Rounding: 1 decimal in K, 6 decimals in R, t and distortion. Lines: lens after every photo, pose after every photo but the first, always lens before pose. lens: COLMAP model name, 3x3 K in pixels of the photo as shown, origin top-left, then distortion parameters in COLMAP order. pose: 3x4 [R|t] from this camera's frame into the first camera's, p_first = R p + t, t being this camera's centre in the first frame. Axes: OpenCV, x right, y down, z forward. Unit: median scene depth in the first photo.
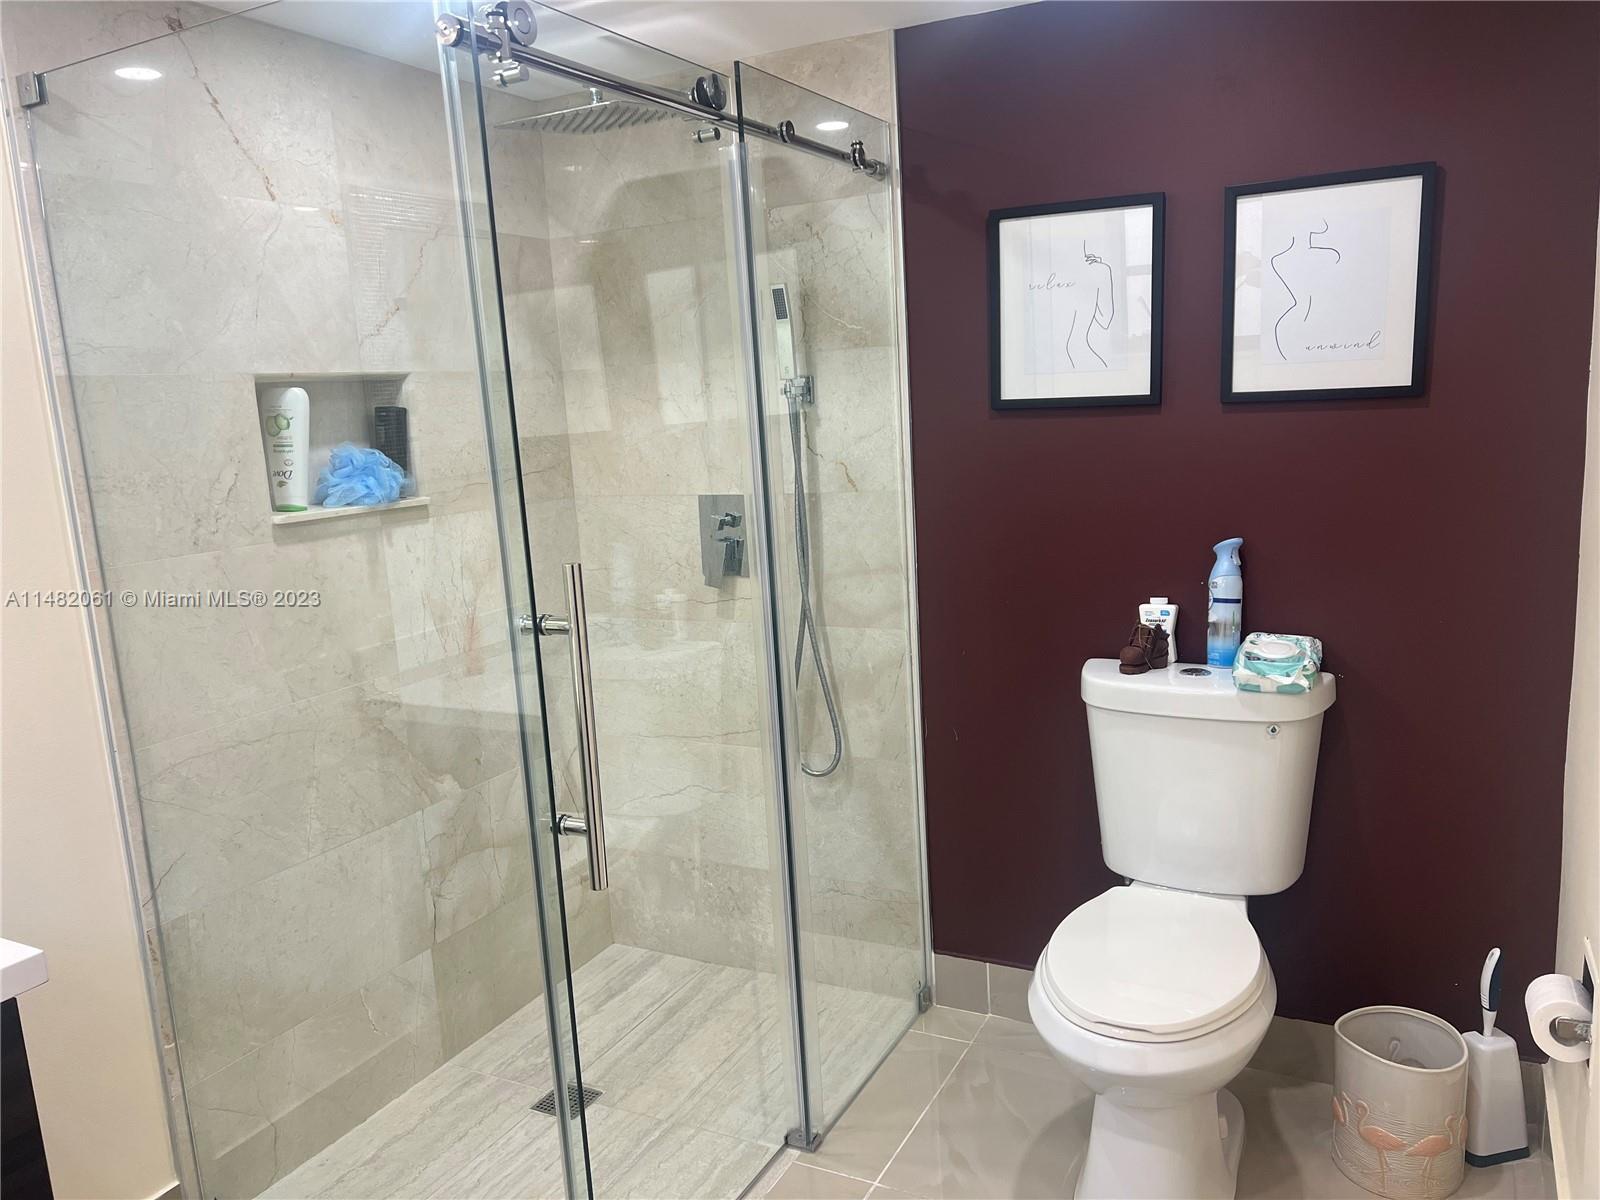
lens RADIAL K [[1193.7, 0, 808.6], [0, 1193.7, 612.6], [0, 0, 1]] dist [0.063389, -0.077344]
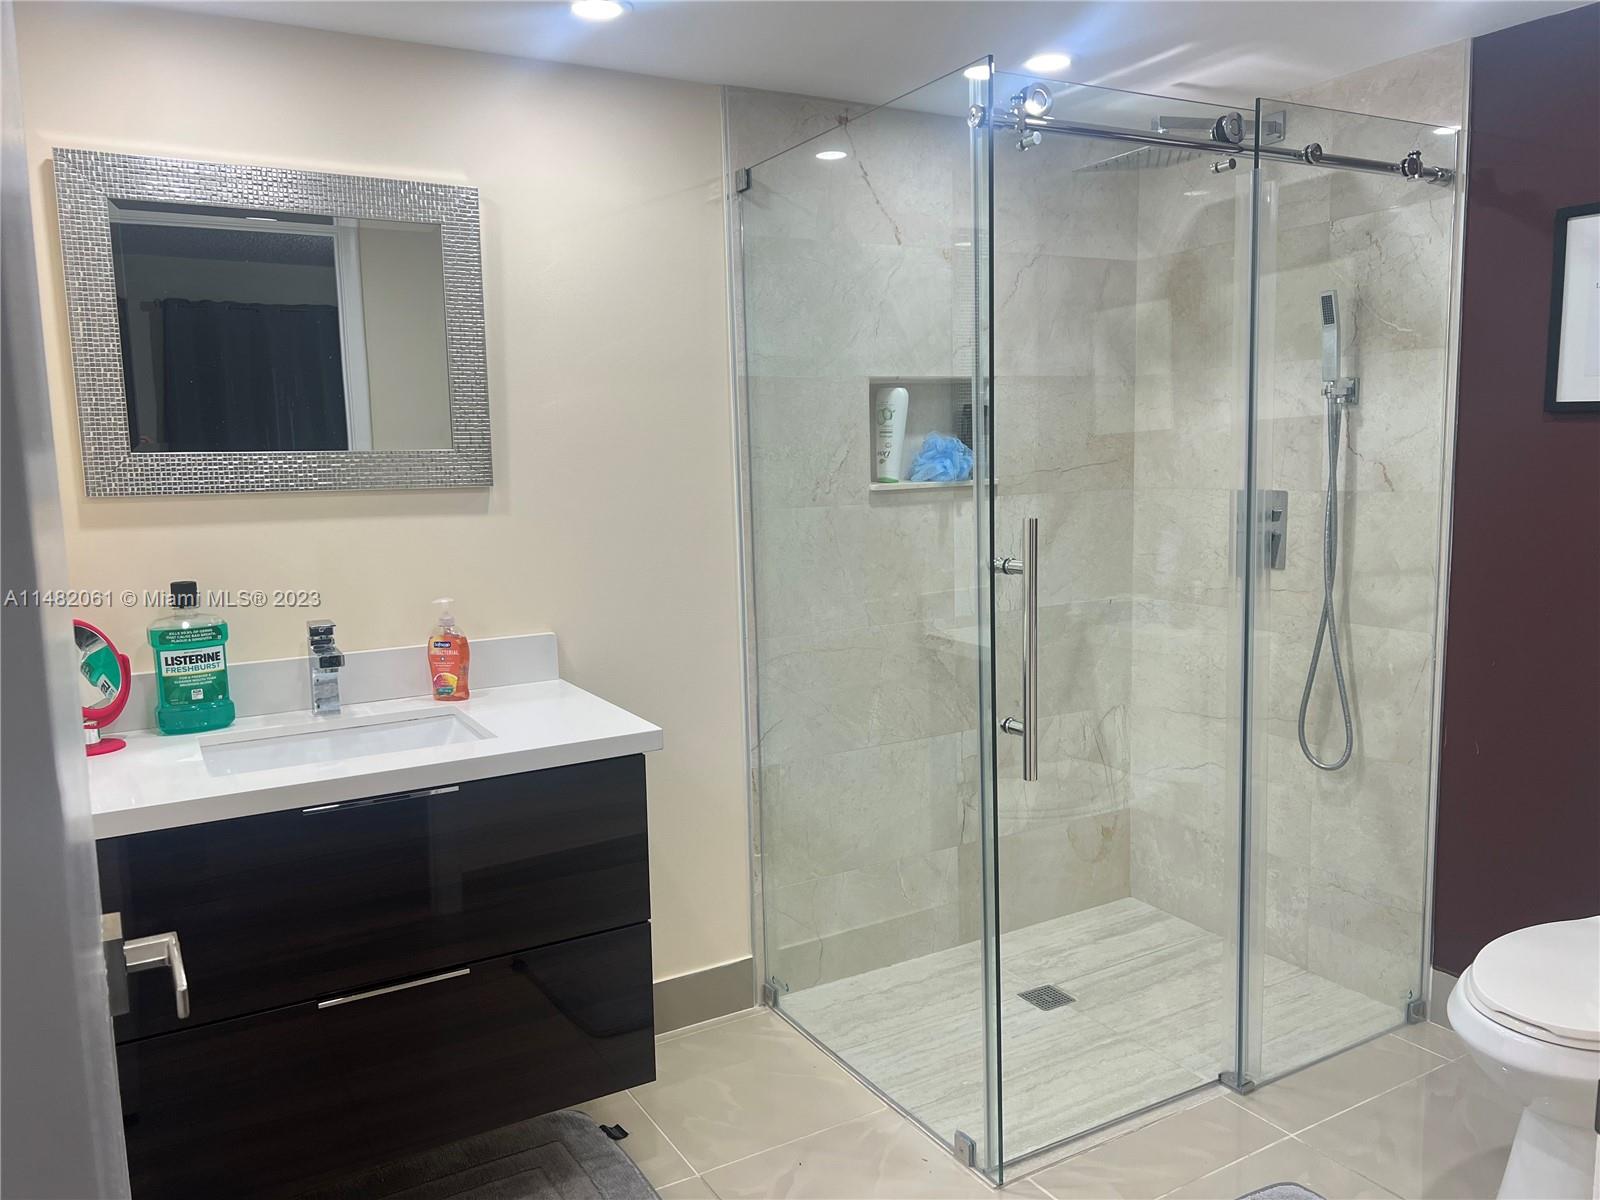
lens RADIAL K [[1193.7, 0, 804.2], [0, 1193.7, 608.9], [0, 0, 1]] dist [0.063389, -0.077344]
pose [[0.842323, 0.104316, -0.528782, 0.184866], [-0.113446, 0.993427, 0.015265, 0.040798], [0.526899, 0.047130, 0.848620, -0.133738]]
